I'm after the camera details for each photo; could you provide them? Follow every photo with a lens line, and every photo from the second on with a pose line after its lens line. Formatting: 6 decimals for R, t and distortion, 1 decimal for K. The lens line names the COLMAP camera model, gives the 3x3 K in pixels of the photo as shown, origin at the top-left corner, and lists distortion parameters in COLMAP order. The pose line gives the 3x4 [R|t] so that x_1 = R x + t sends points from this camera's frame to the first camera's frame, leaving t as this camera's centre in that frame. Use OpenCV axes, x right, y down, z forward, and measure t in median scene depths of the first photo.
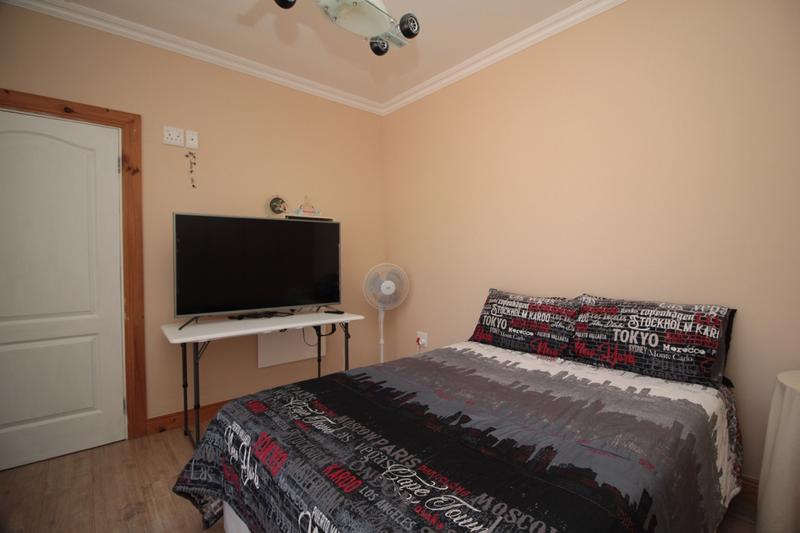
lens RADIAL K [[368.5, 0, 404.3], [0, 368.5, 264.7], [0, 0, 1]] dist [-0.018323, -0.000227]
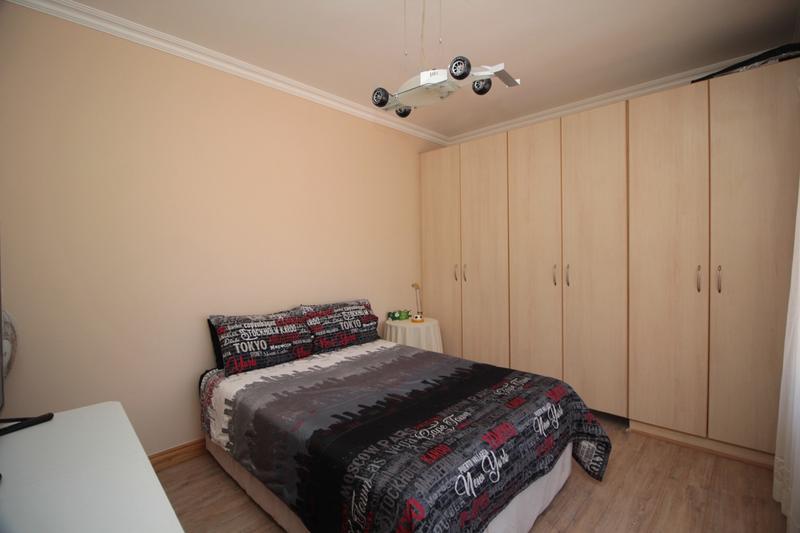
lens RADIAL K [[368.5, 0, 404.3], [0, 368.5, 264.7], [0, 0, 1]] dist [-0.018323, -0.000227]
pose [[-0.089163, -0.016113, 0.995887, -1.002428], [0.030466, 0.999357, 0.018897, -0.091061], [-0.995551, 0.032025, -0.088615, 0.865946]]
